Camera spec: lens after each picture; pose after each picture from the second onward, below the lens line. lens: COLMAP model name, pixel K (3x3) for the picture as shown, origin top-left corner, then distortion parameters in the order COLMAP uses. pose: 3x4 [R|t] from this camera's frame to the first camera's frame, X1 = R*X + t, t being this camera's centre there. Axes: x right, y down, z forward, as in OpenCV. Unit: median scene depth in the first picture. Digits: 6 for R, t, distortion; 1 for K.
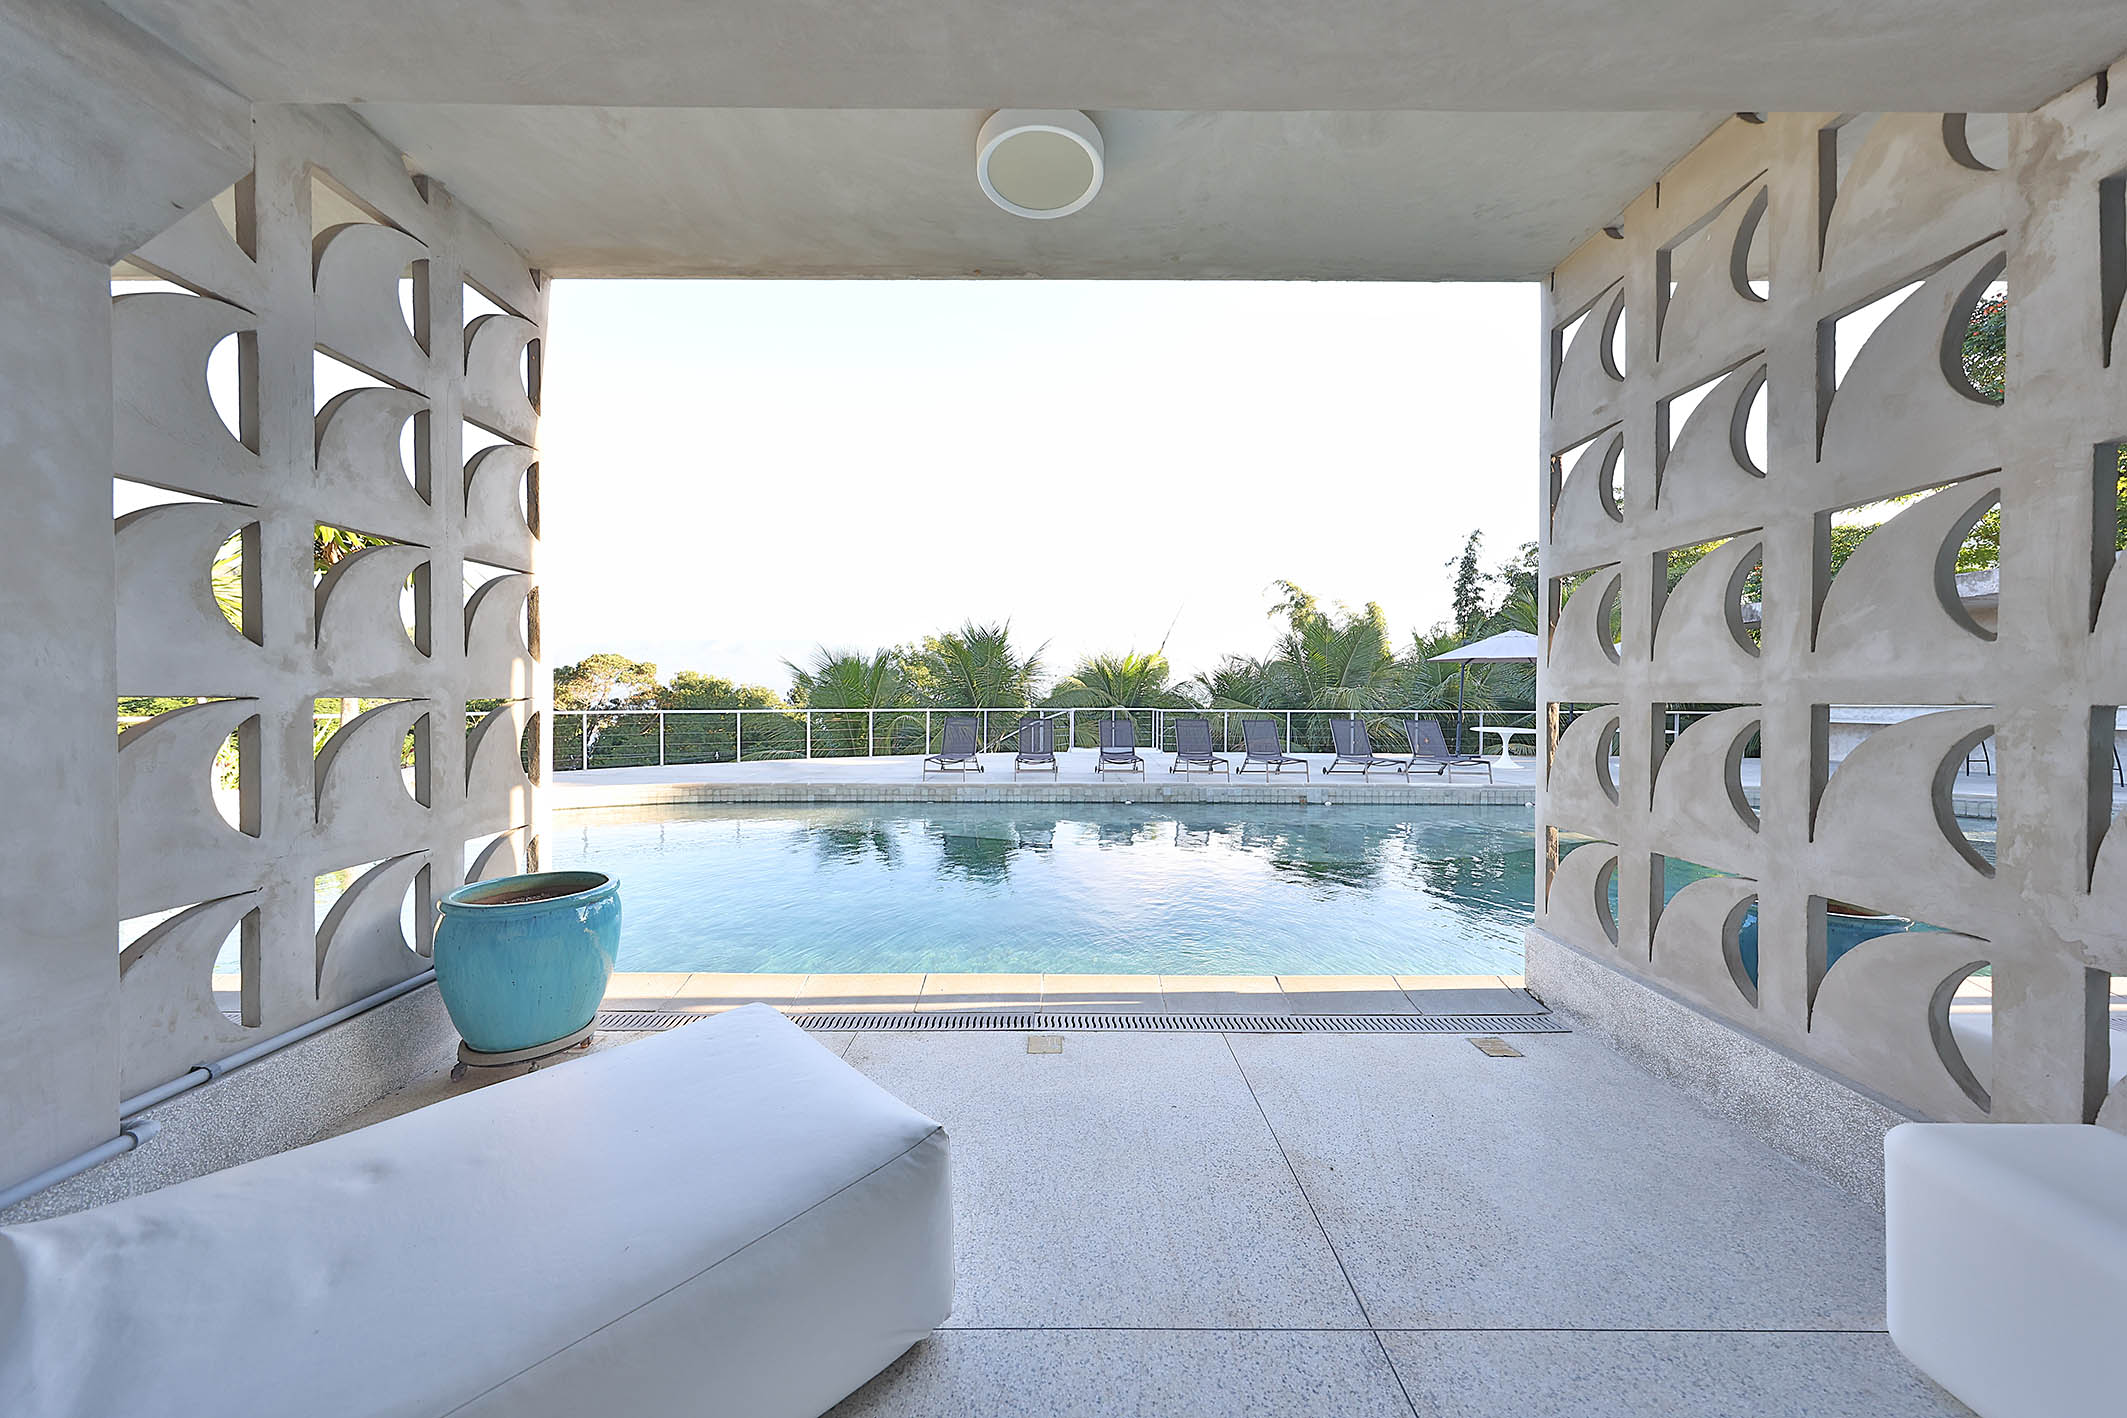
lens RADIAL K [[707.4, 0, 1064.6], [0, 707.4, 705.9], [0, 0, 1]] dist [0.002998, 0.000091]
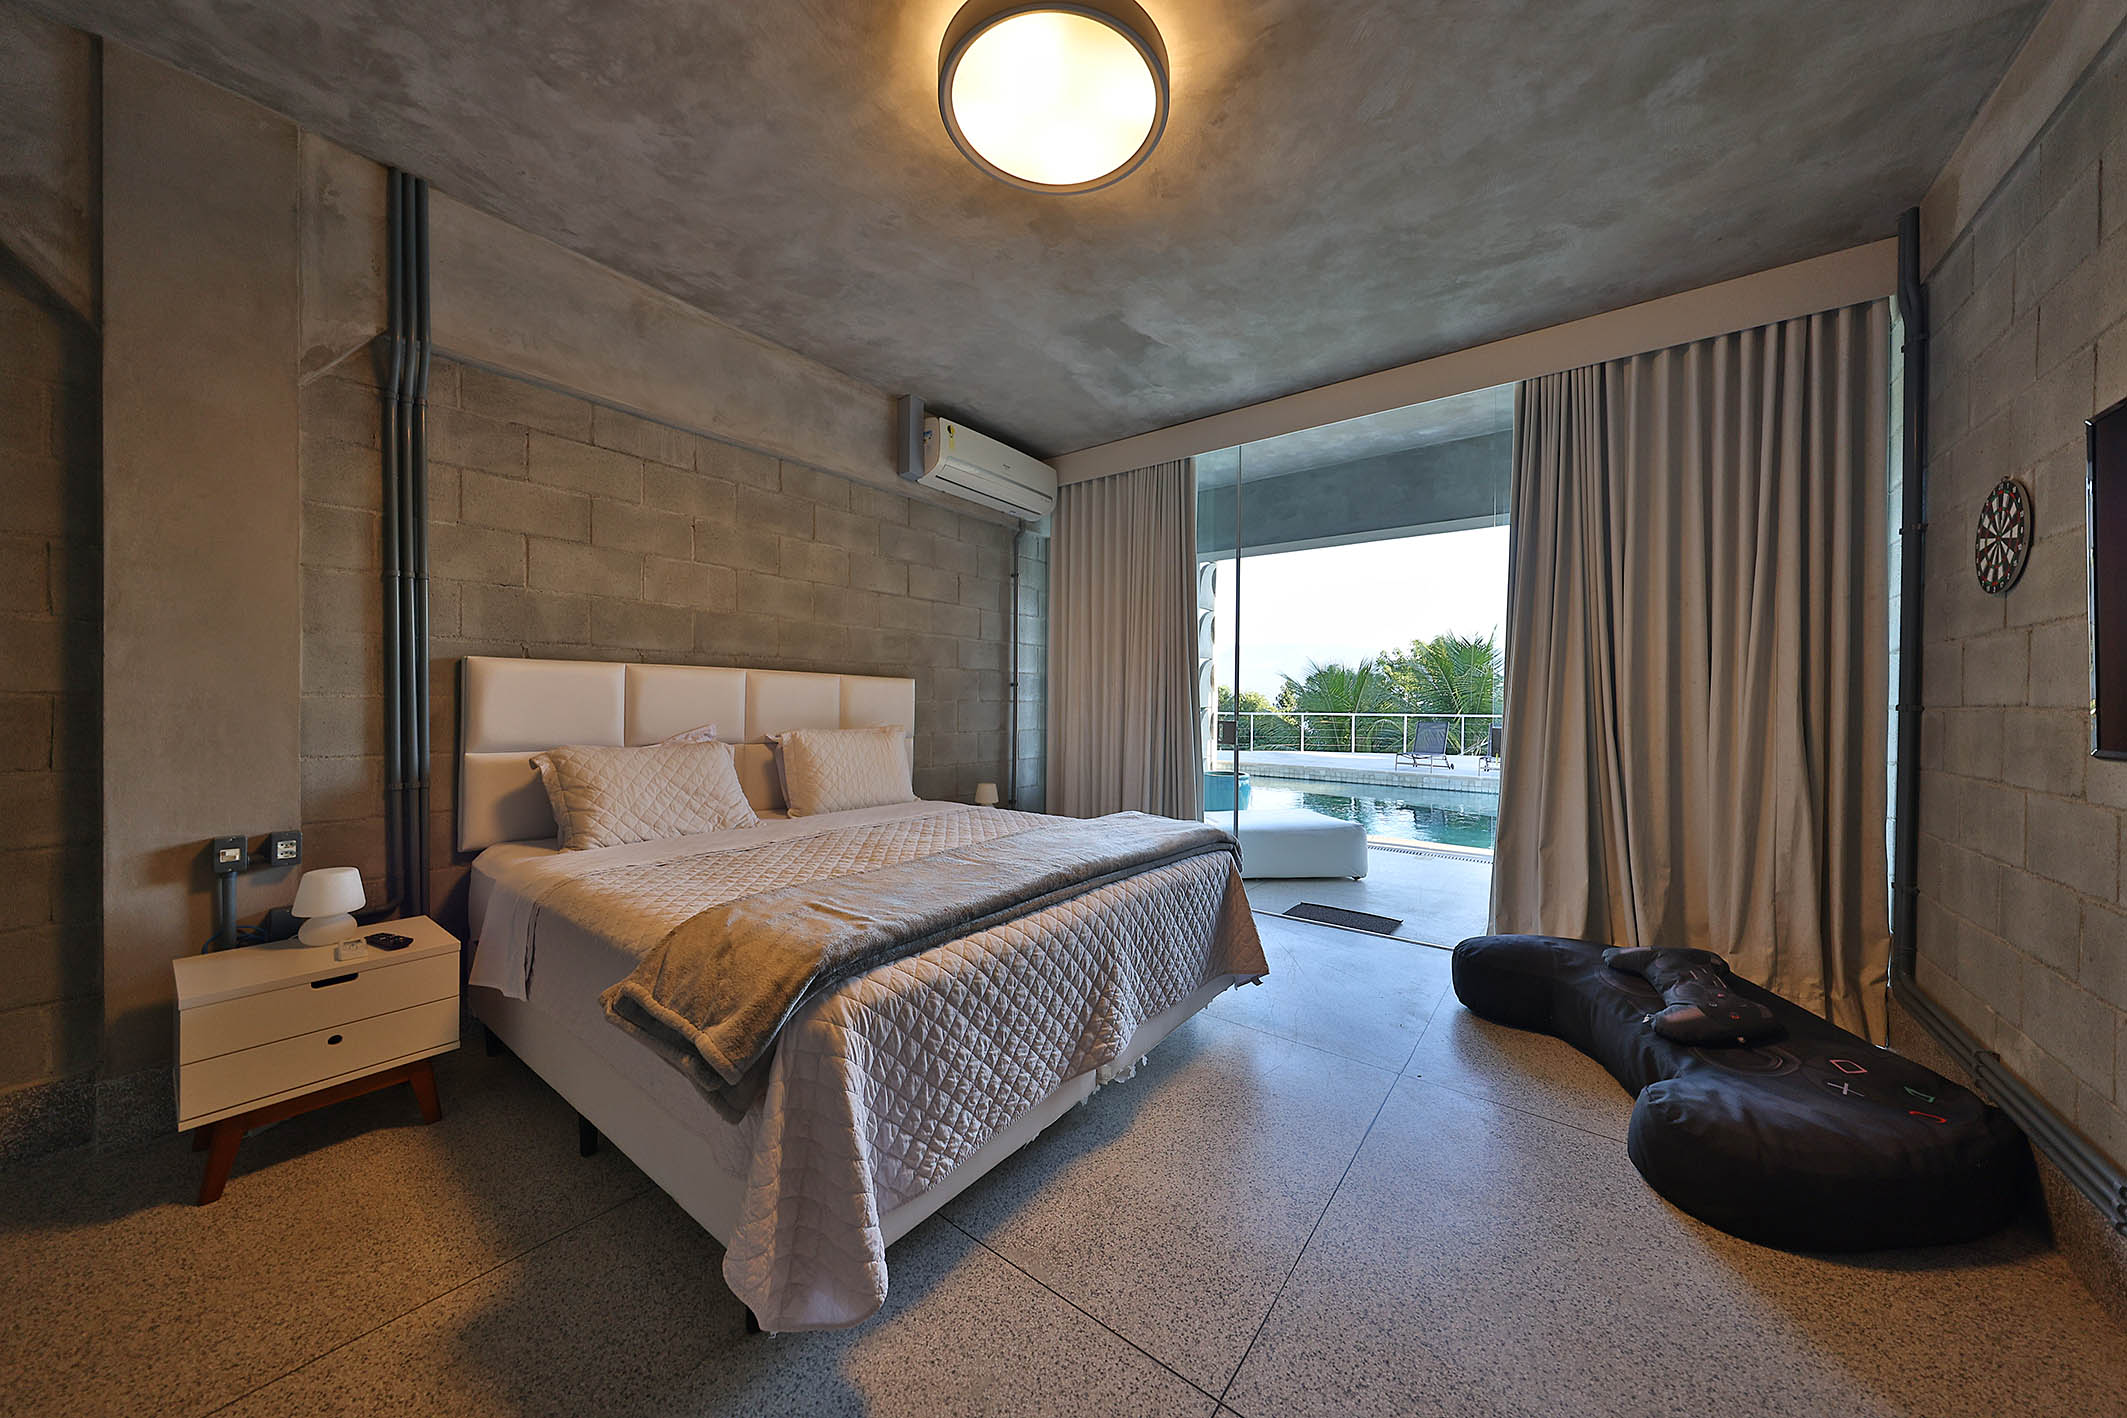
lens RADIAL K [[707.4, 0, 1067.2], [0, 707.4, 703.6], [0, 0, 1]] dist [0.002998, 0.000091]
pose [[0.793059, 0.006185, -0.609113, 0.078292], [-0.011173, 0.999928, -0.004394, -0.001995], [0.609042, 0.010290, 0.793071, -0.269637]]
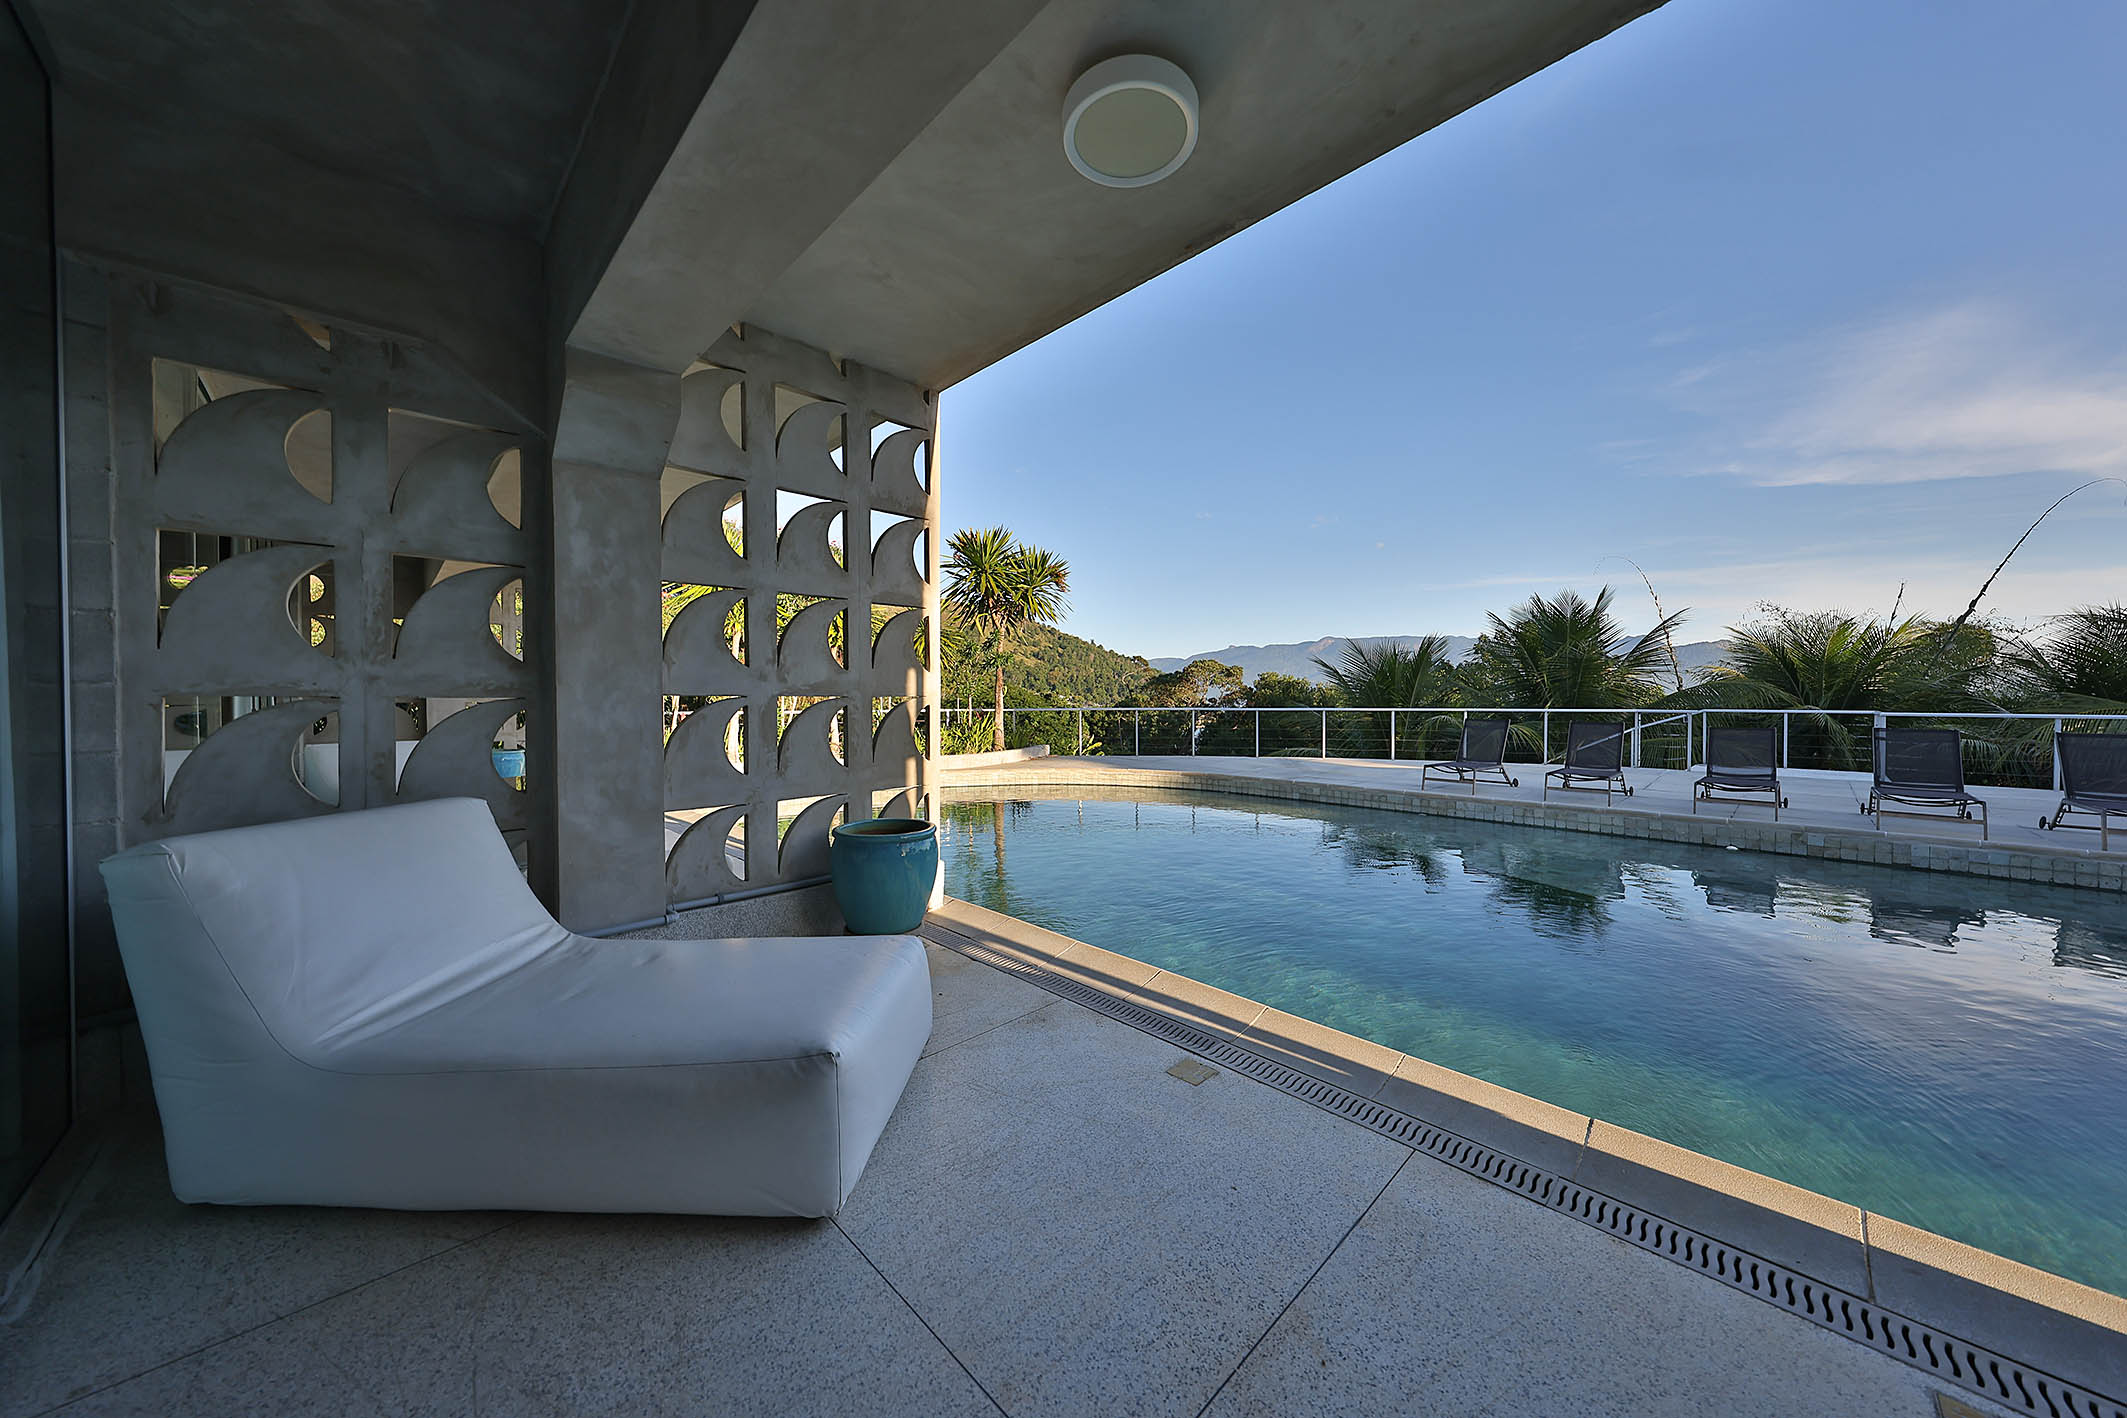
lens RADIAL K [[707.4, 0, 1057.2], [0, 707.4, 702.8], [0, 0, 1]] dist [0.002998, 0.000091]
pose [[0.701742, 0.002929, -0.712425, 0.078993], [-0.005000, 0.999987, -0.000813, 0.000348], [0.712414, 0.004133, 0.701747, 0.036355]]
